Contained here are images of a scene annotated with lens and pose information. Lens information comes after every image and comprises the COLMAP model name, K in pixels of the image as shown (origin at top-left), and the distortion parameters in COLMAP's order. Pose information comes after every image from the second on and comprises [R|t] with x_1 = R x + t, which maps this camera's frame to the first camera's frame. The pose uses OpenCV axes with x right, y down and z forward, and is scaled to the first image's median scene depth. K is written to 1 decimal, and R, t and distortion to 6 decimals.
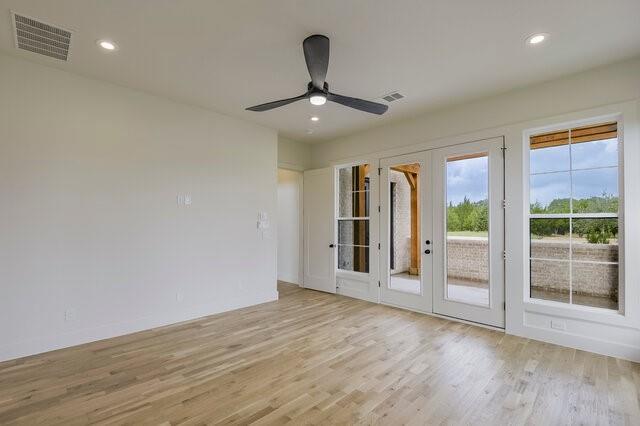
lens RADIAL K [[293.7, 0, 318.2], [0, 293.7, 216.3], [0, 0, 1]] dist [0.001144, 0.000108]
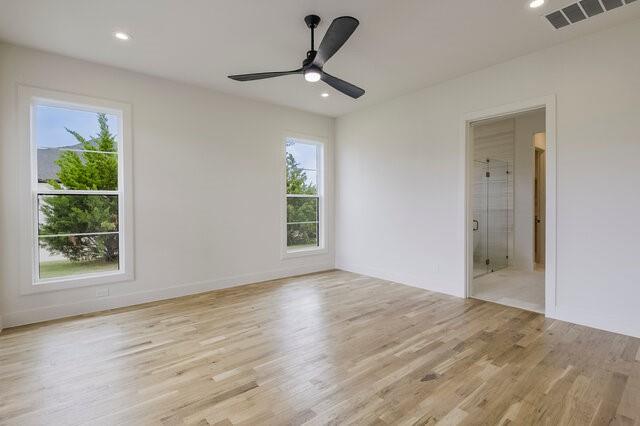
lens RADIAL K [[300.9, 0, 321.4], [0, 300.9, 211.0], [0, 0, 1]] dist [-0.000156, -0.000054]
pose [[-0.995489, 0.003592, 0.094810, -0.127673], [0.001887, 0.999835, -0.018058, 0.092211], [-0.094860, -0.017798, -0.995332, 1.985133]]
